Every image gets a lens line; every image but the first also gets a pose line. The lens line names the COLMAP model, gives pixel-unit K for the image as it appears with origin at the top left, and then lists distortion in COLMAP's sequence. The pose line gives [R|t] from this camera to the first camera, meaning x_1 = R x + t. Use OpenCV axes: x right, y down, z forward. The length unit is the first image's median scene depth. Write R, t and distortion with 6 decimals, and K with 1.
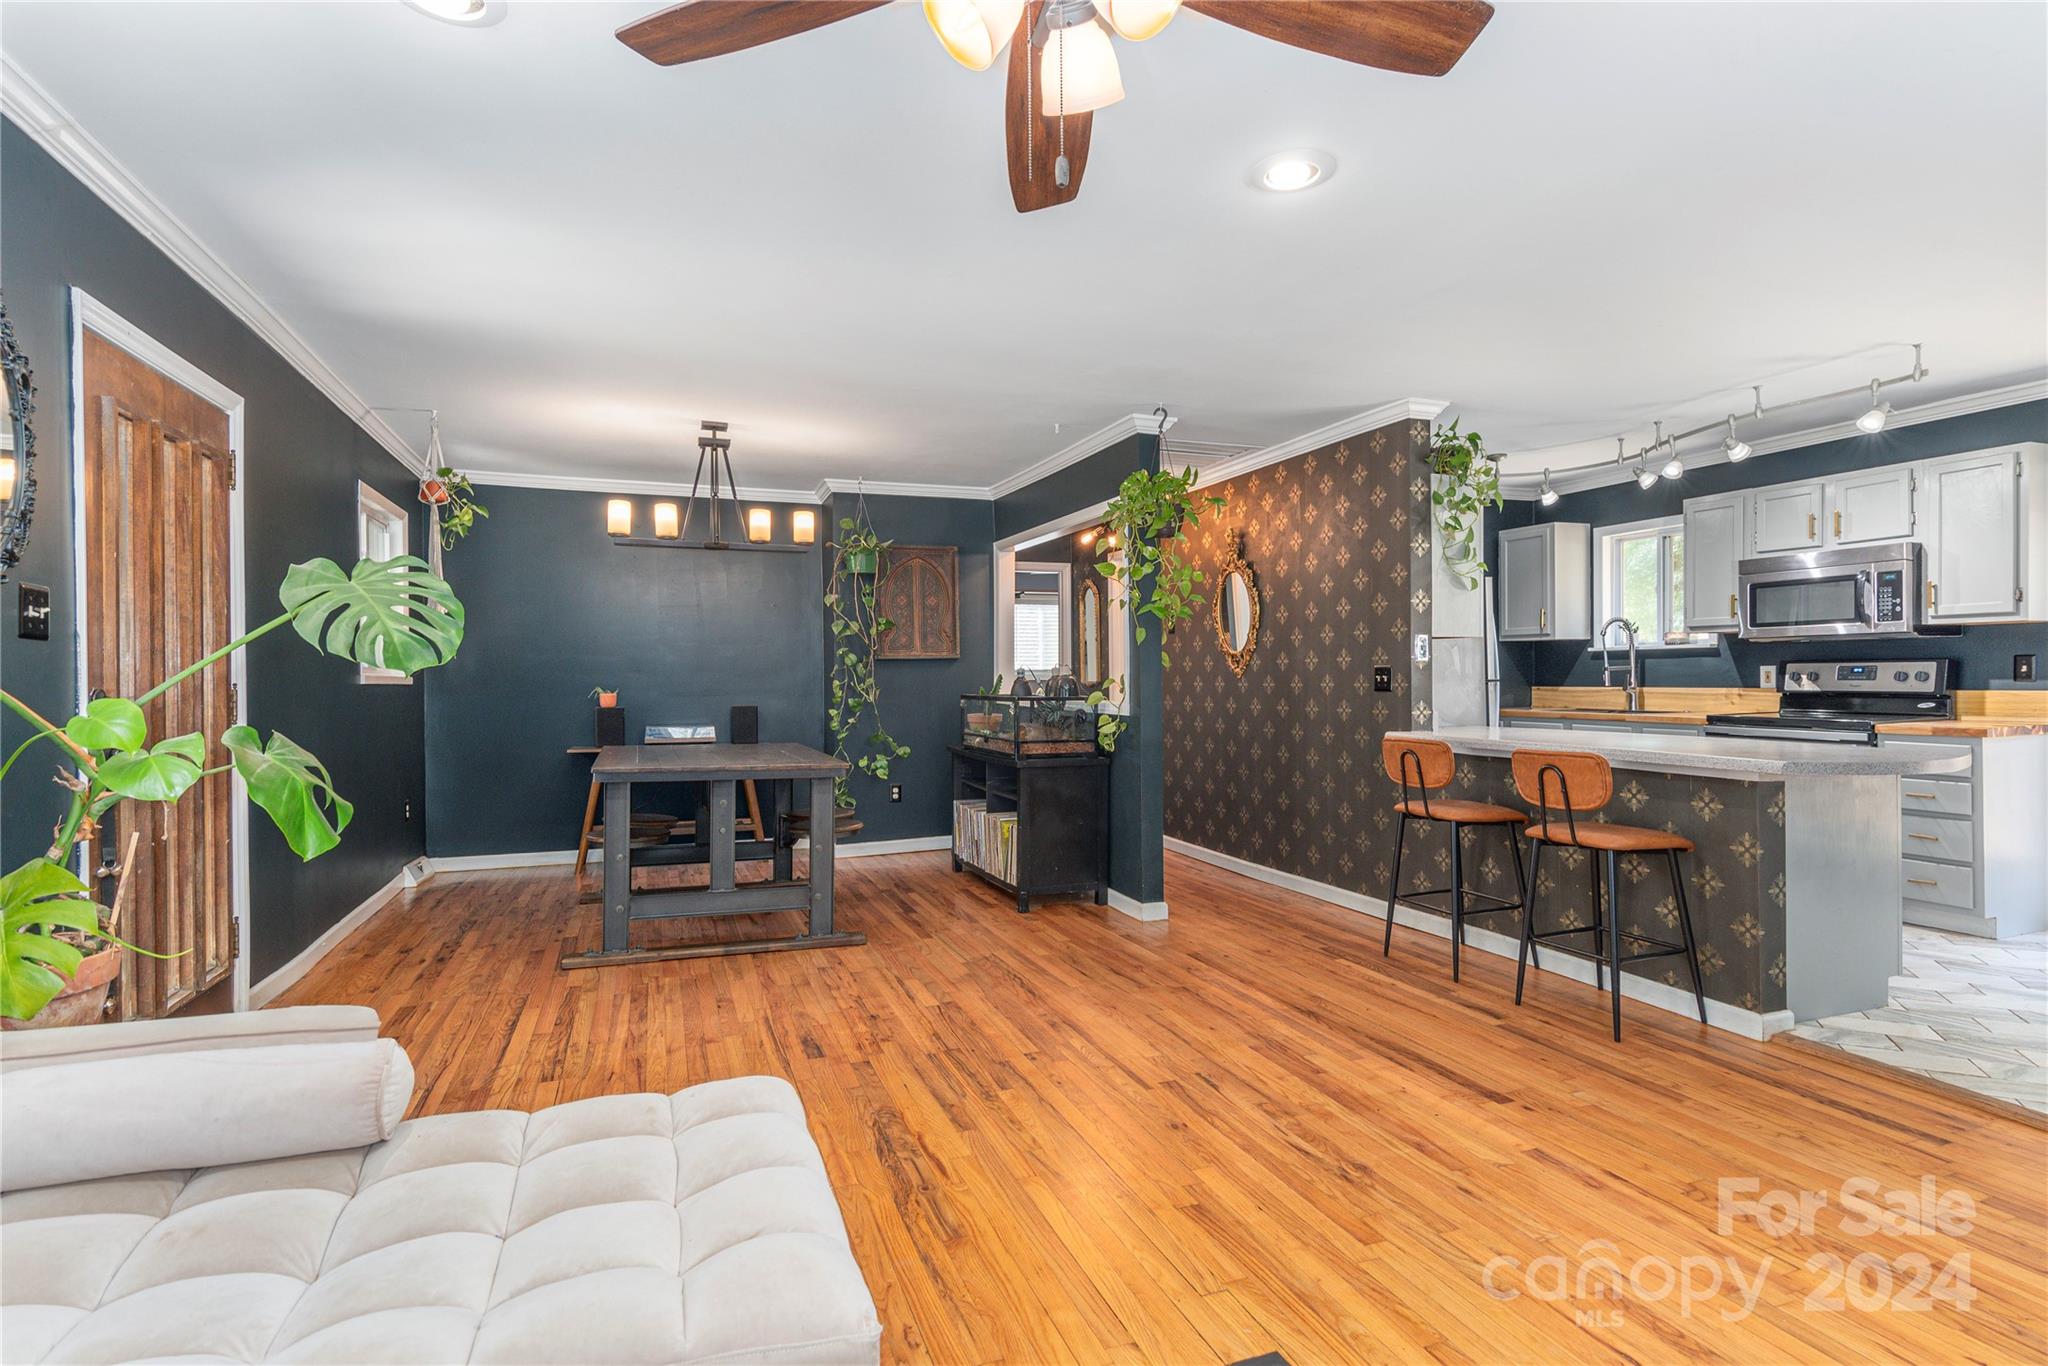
lens RADIAL K [[1003.3, 0, 1023.7], [0, 1003.3, 686.9], [0, 0, 1]] dist [0.010666, -0.000908]
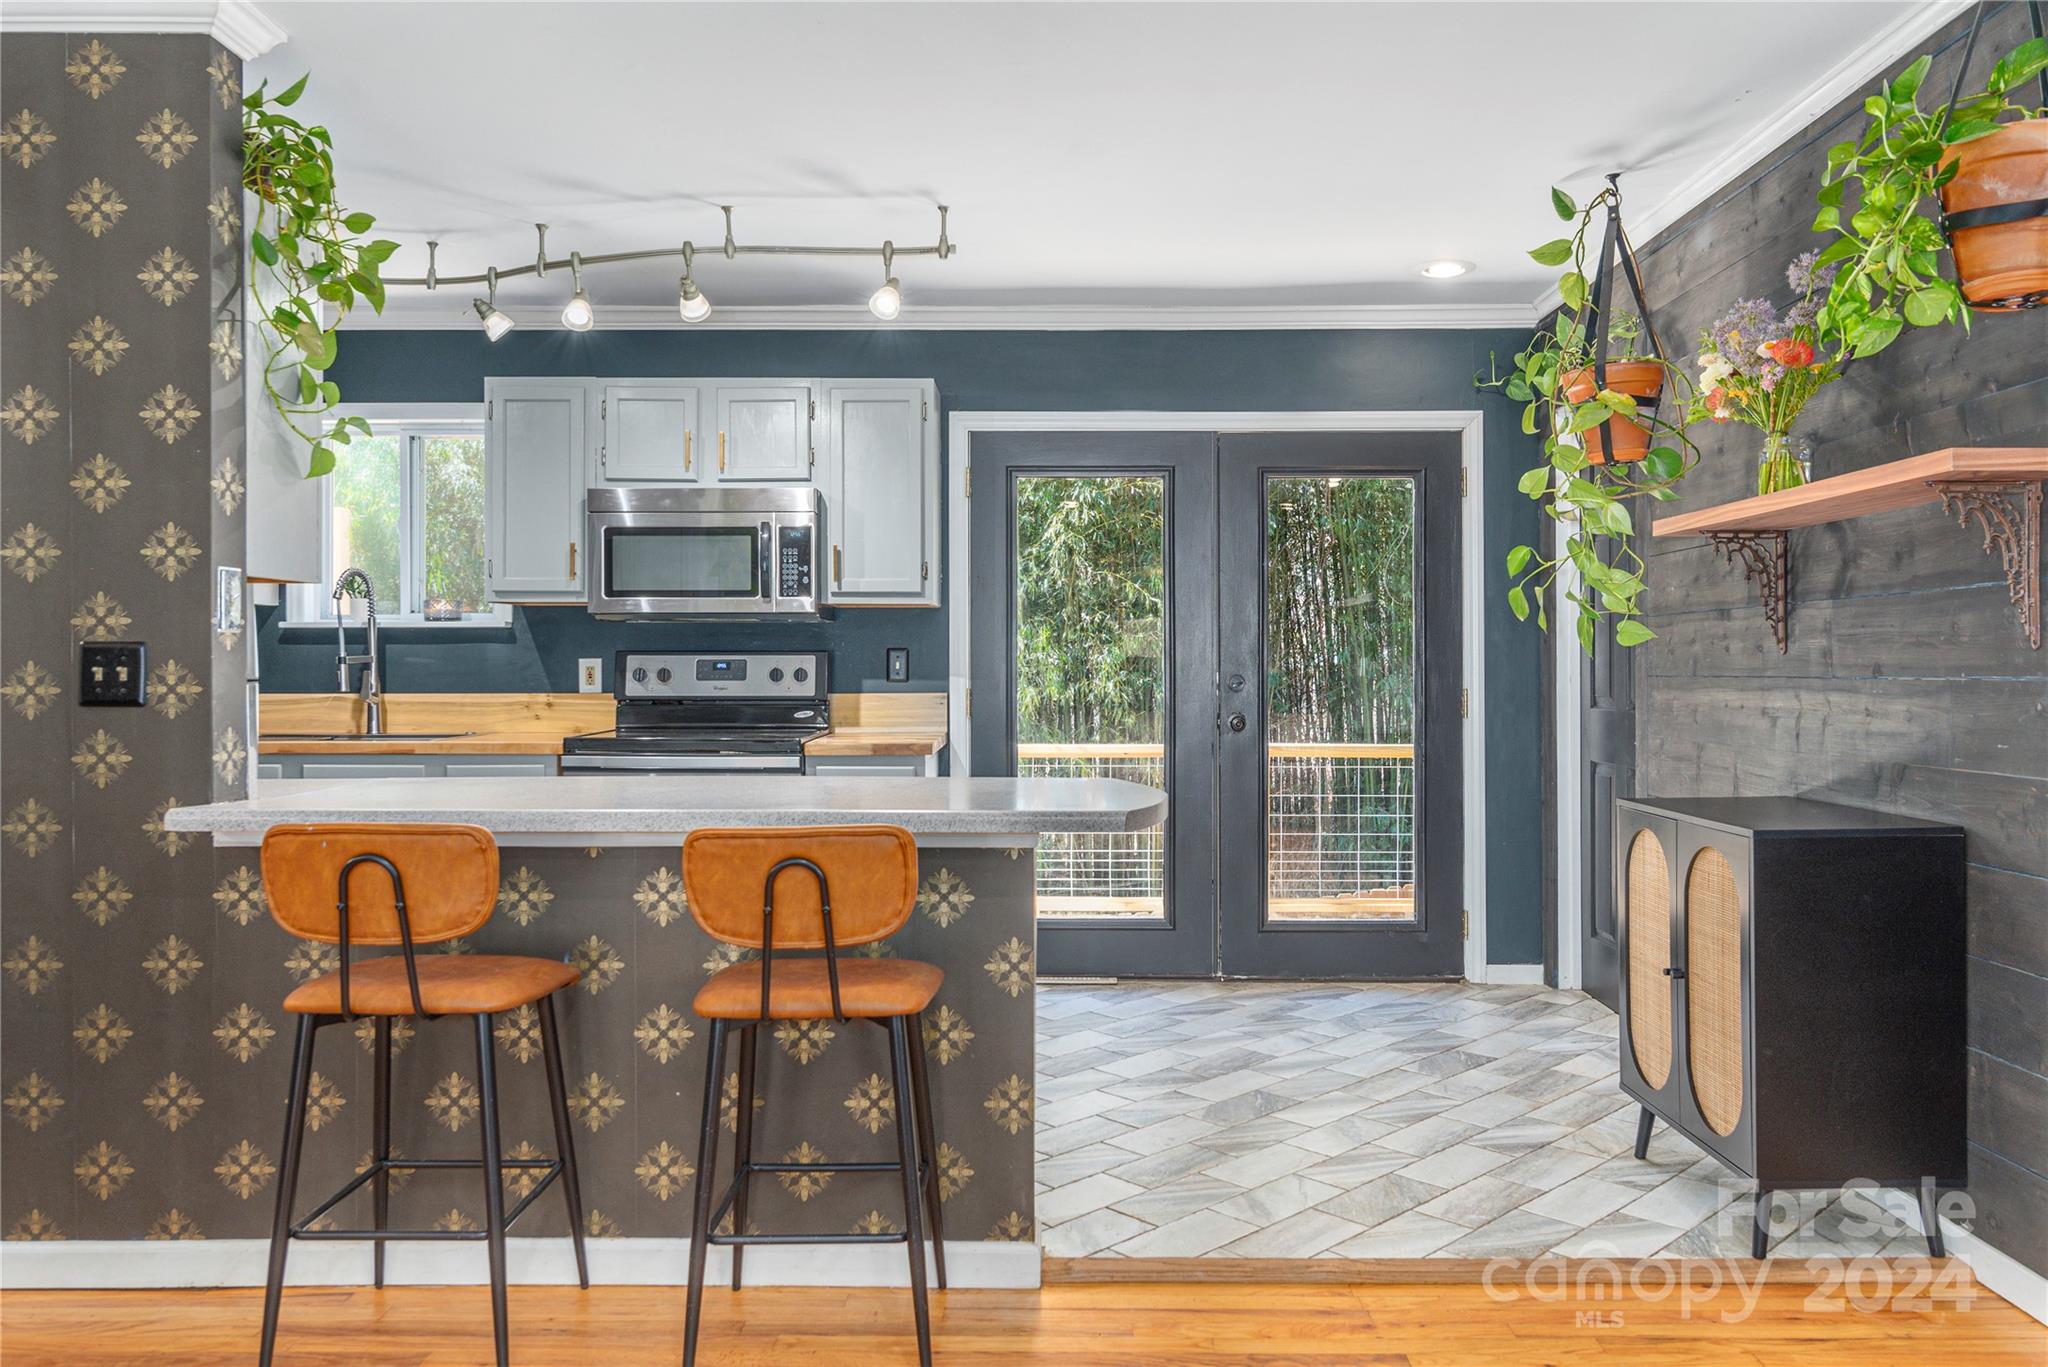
lens RADIAL K [[1486.0, 0, 1031.5], [0, 1486.0, 677.3], [0, 0, 1]] dist [-0.004983, 0.000394]
pose [[0.361723, 0.003724, 0.932278, -0.056152], [0.008122, 0.999941, -0.007146, 0.000321], [-0.932250, 0.010157, 0.361672, 0.483508]]
